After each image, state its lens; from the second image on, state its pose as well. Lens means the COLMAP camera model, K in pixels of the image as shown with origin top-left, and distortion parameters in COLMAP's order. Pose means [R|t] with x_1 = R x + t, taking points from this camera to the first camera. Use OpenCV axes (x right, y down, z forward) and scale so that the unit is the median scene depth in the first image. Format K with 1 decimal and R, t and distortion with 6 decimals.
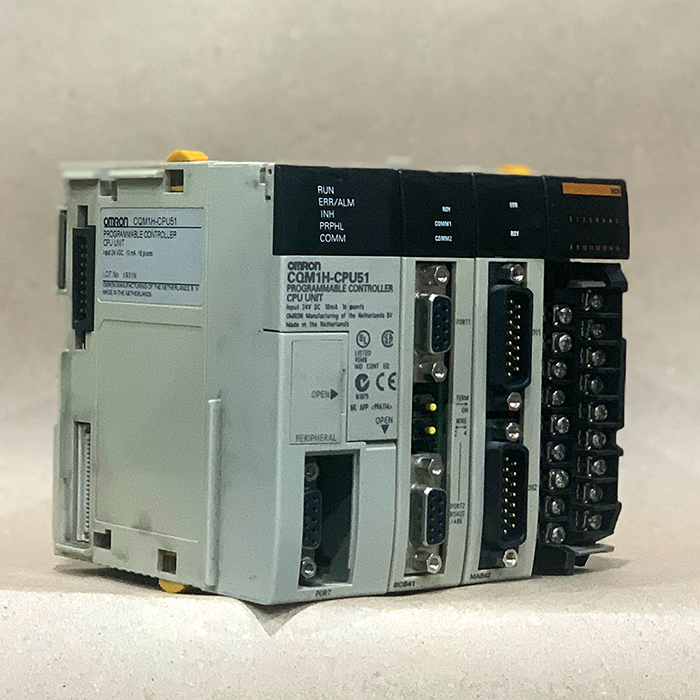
lens RADIAL K [[2342.2, 0, 350.4], [0, 2342.2, 353.5], [0, 0, 1]] dist [-0.173398, 0.000000]
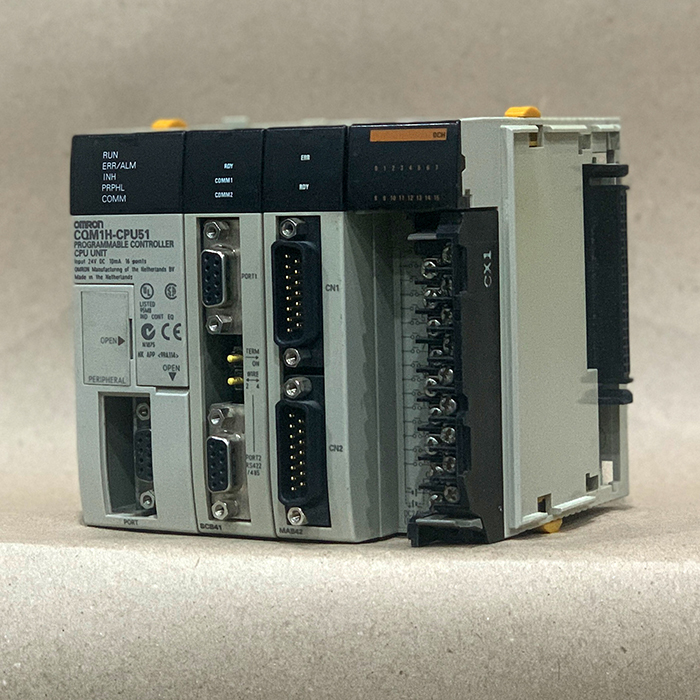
lens RADIAL K [[2342.2, 0, 350.2], [0, 2342.2, 348.1], [0, 0, 1]] dist [-0.173398, 0.000000]
pose [[0.382743, 0.043413, -0.922834, 0.995930], [-0.013141, 0.999050, 0.041548, -0.025006], [0.923761, -0.003775, 0.382950, 0.649418]]
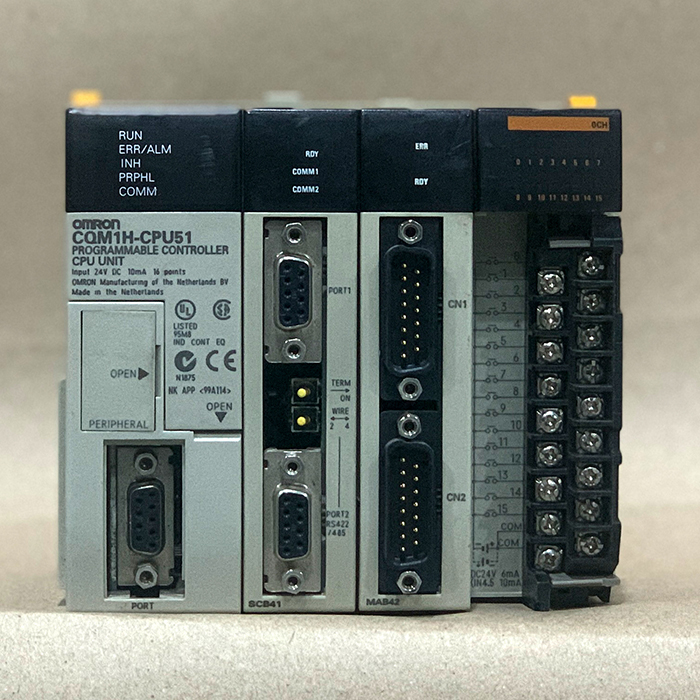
lens RADIAL K [[2342.2, 0, 359.7], [0, 2342.2, 269.3], [0, 0, 1]] dist [-0.173398, 0.000000]
pose [[0.825563, 0.008821, -0.564241, 0.514709], [-0.014316, 0.999883, -0.005315, -0.016595], [0.564128, 0.012466, 0.825593, 0.324526]]
